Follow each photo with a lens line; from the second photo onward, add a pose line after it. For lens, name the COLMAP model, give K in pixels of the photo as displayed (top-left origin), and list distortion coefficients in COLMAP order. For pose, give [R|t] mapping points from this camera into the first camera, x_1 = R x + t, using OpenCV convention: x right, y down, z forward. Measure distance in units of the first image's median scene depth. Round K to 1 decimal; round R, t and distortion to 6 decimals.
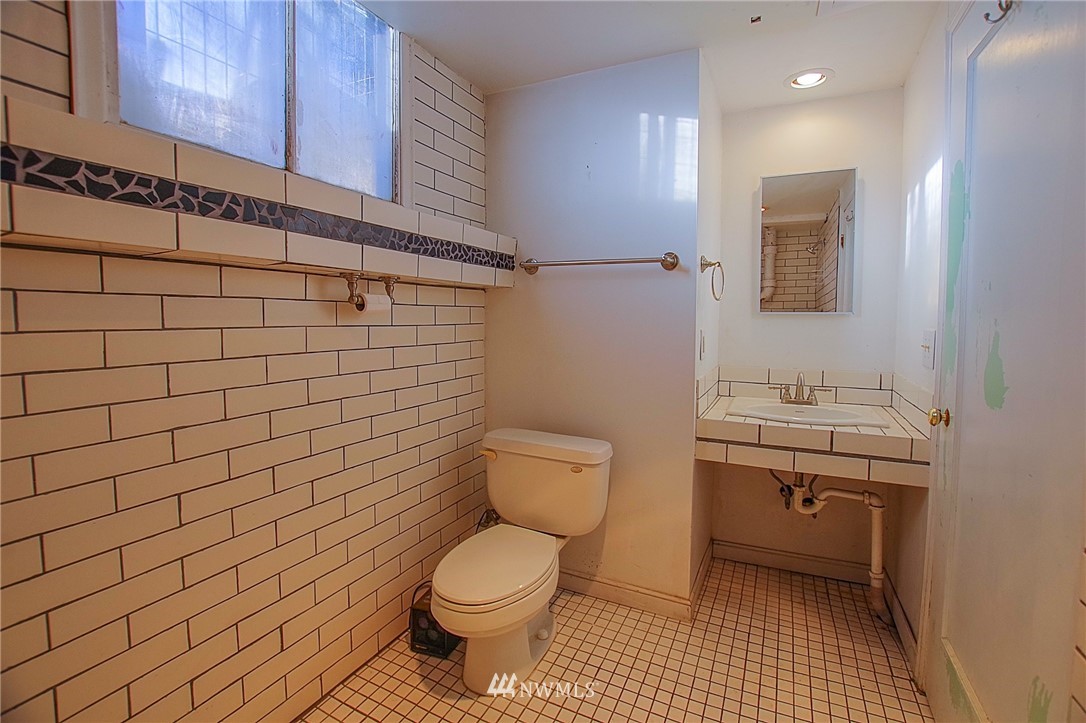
lens RADIAL K [[479.1, 0, 553.8], [0, 479.1, 355.3], [0, 0, 1]] dist [-0.030589, 0.003181]
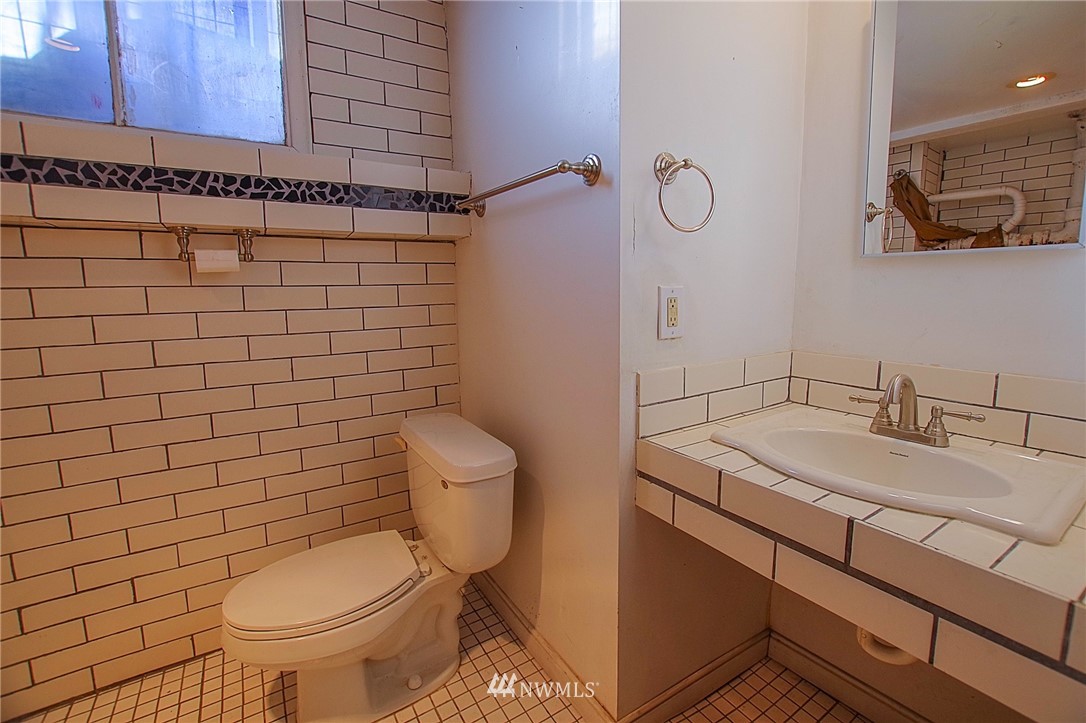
lens RADIAL K [[479.1, 0, 540.9], [0, 479.1, 352.5], [0, 0, 1]] dist [-0.030589, 0.003181]
pose [[0.855242, 0.058191, -0.514952, 0.526139], [-0.027141, 0.997341, 0.067627, -0.010472], [0.517518, -0.043861, 0.854547, 0.470459]]
